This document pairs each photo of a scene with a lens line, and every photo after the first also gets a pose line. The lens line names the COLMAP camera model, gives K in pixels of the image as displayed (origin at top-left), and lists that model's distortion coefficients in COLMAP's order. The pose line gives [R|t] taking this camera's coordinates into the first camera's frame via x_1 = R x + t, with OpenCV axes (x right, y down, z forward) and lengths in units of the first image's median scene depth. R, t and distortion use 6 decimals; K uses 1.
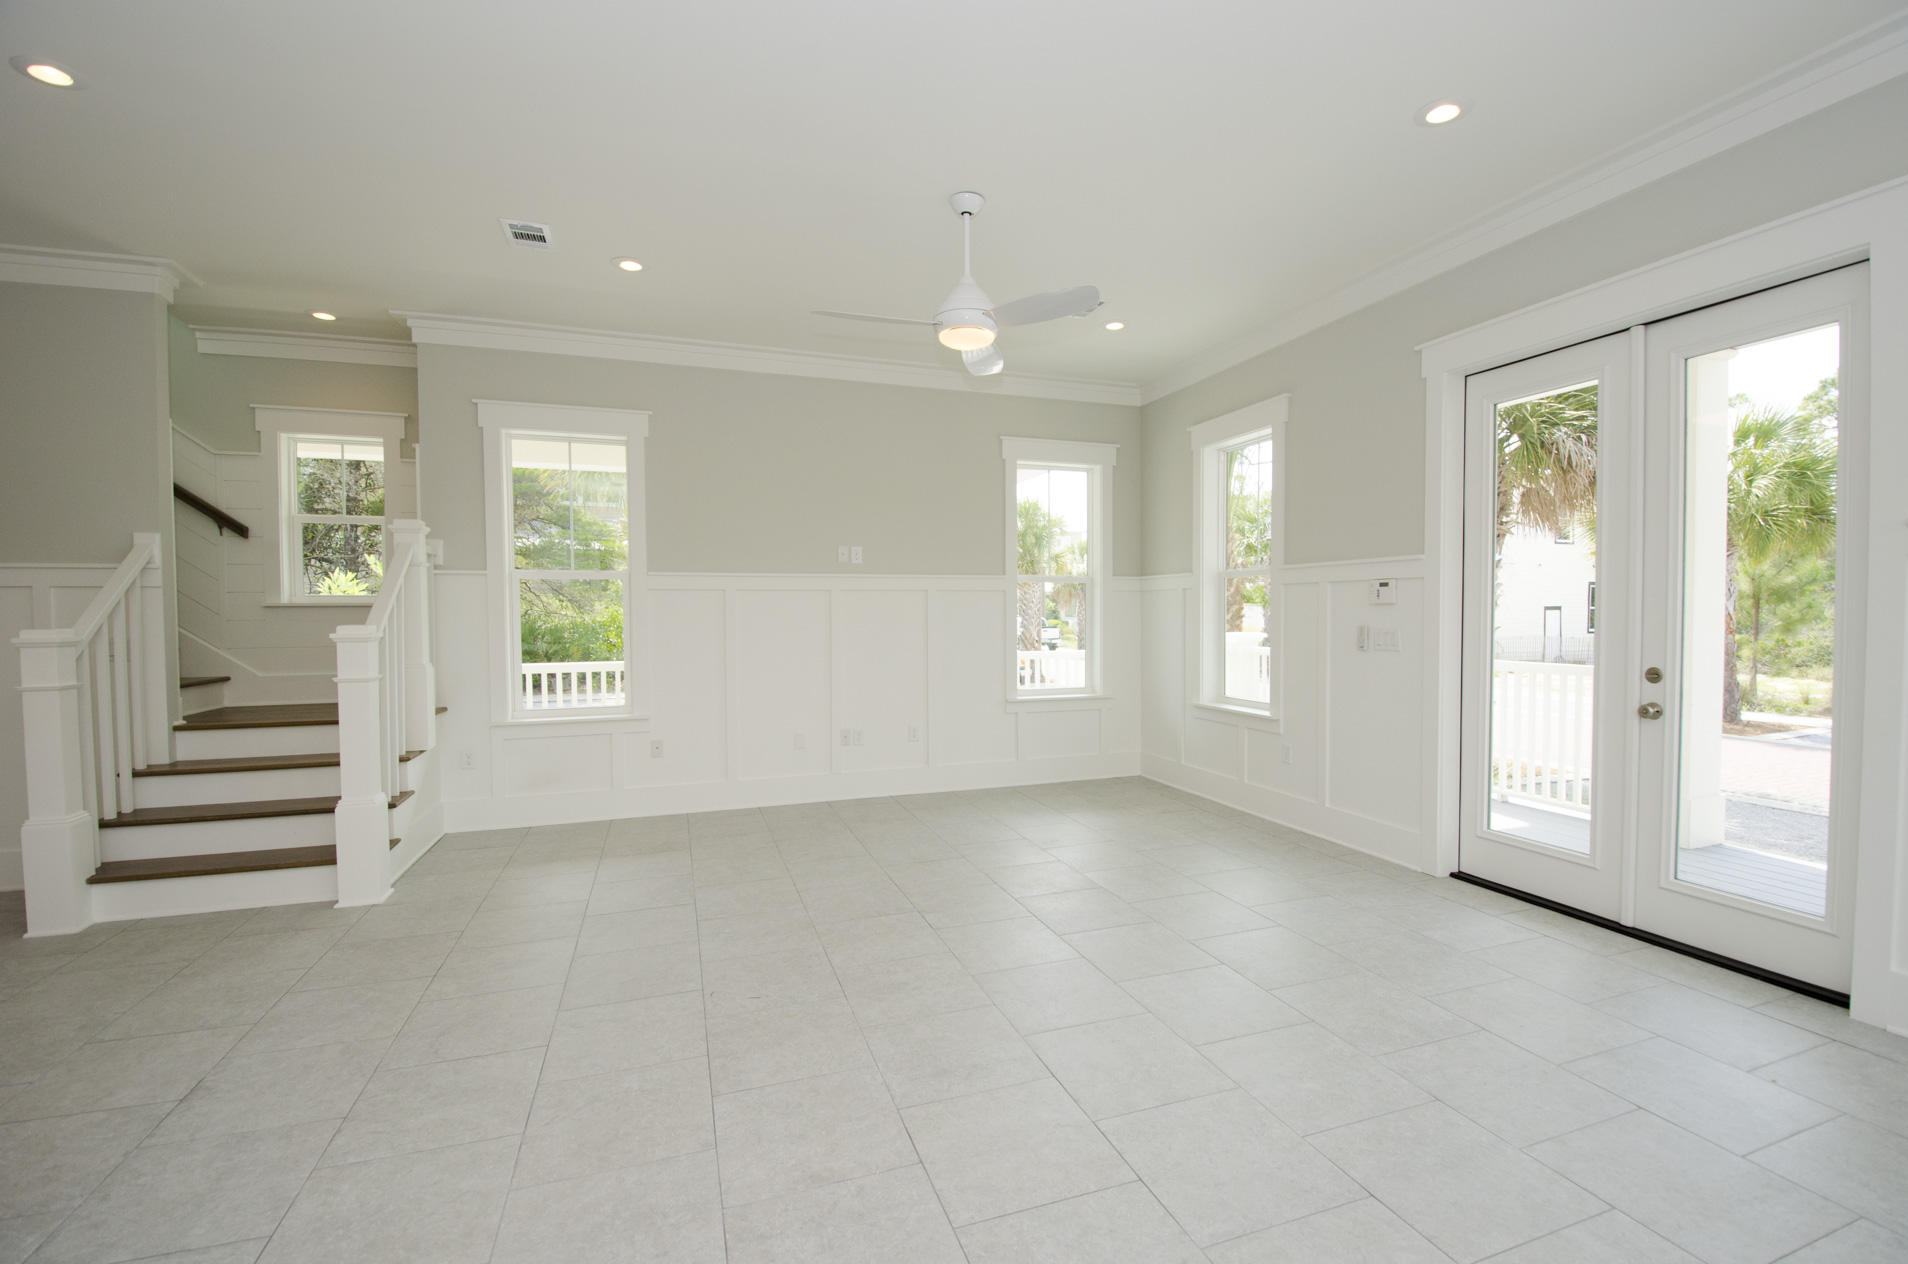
lens RADIAL K [[831.1, 0, 968.8], [0, 831.1, 638.3], [0, 0, 1]] dist [0.018026, -0.019871]
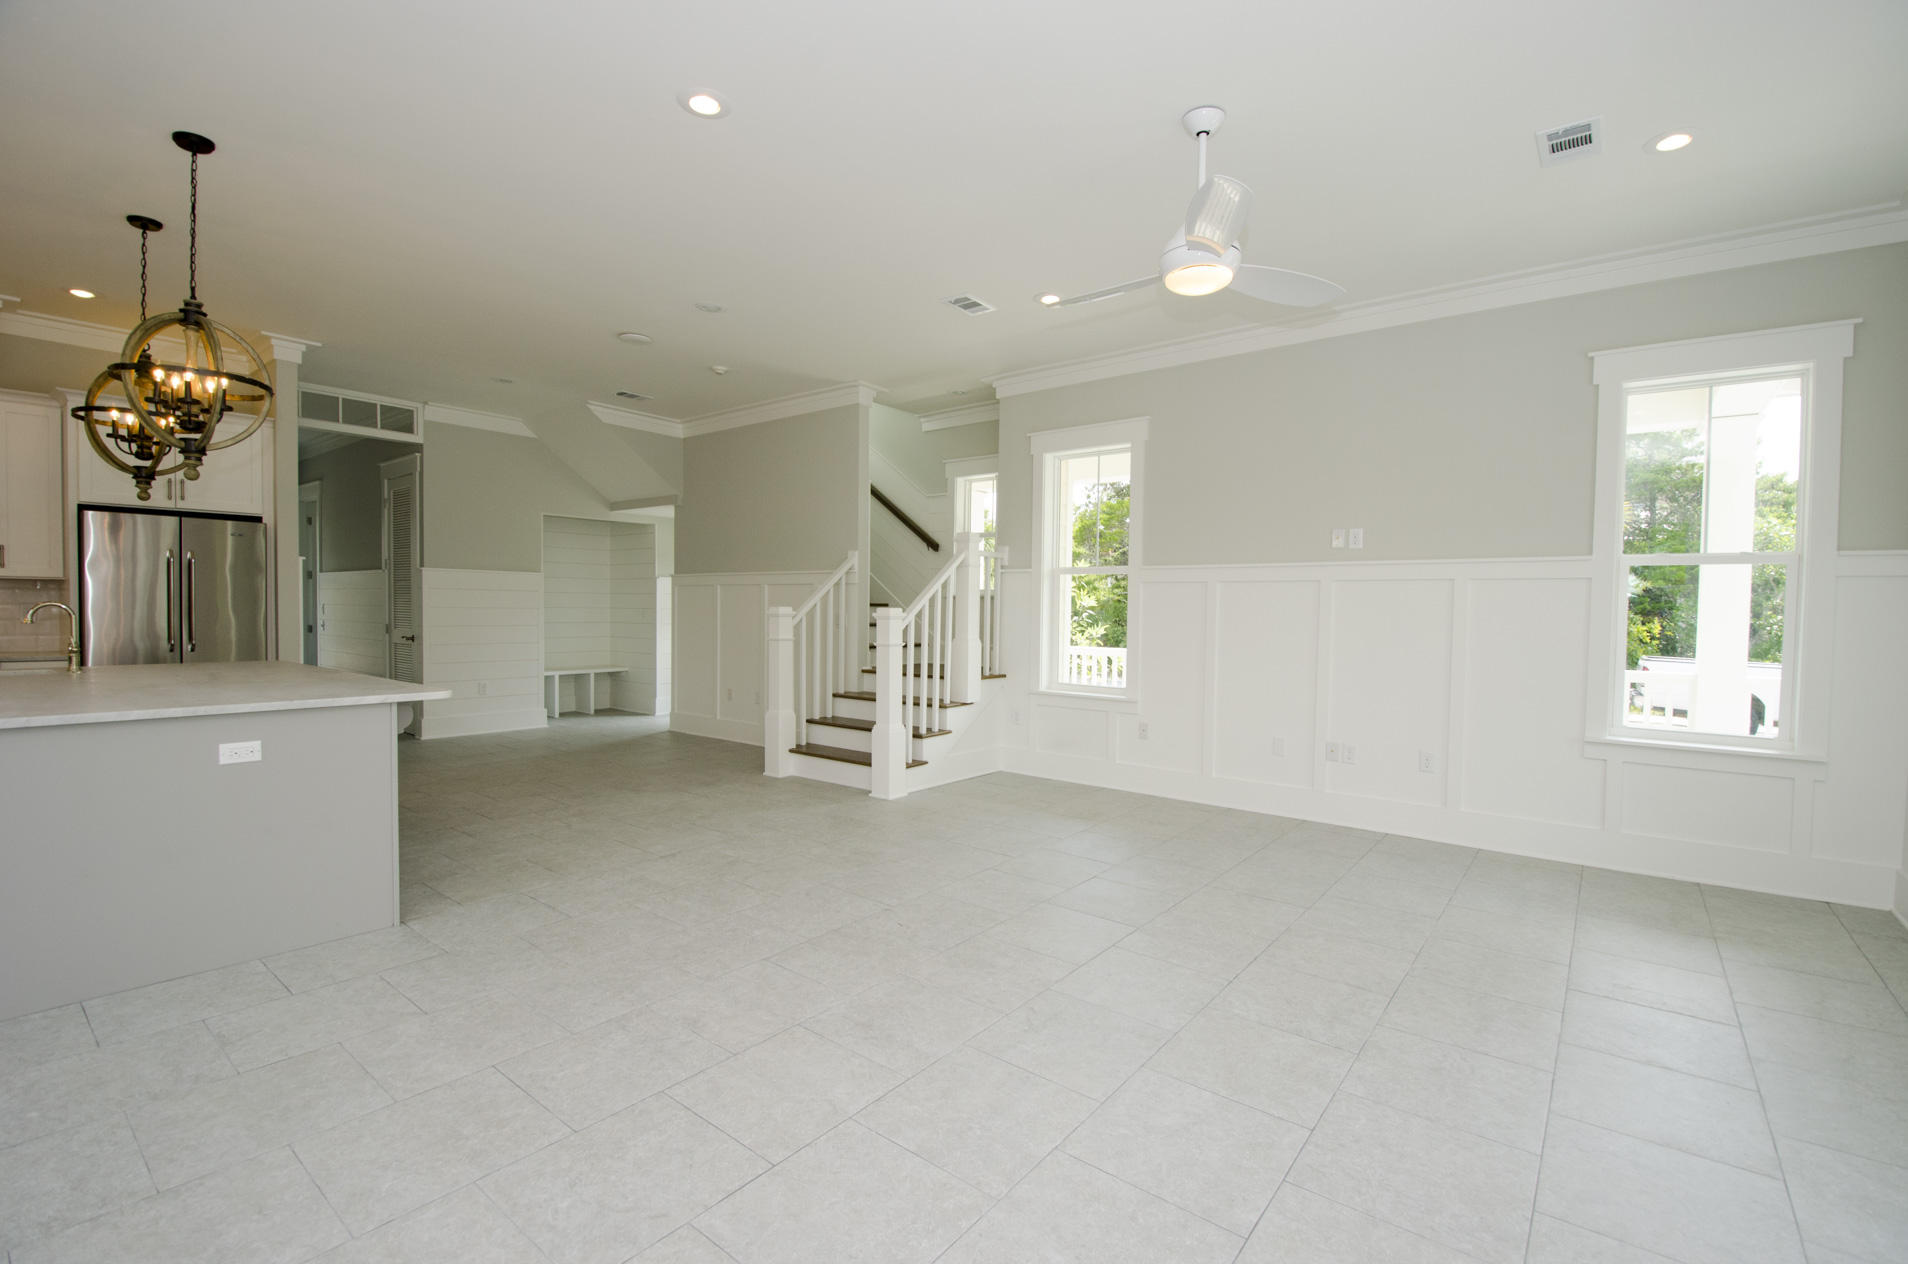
lens RADIAL K [[831.1, 0, 968.8], [0, 831.1, 638.3], [0, 0, 1]] dist [0.018026, -0.019871]
pose [[0.535585, 0.042124, -0.843430, 0.528961], [-0.045748, 0.998736, 0.020831, 0.001517], [0.843241, 0.027428, 0.536835, 0.307587]]
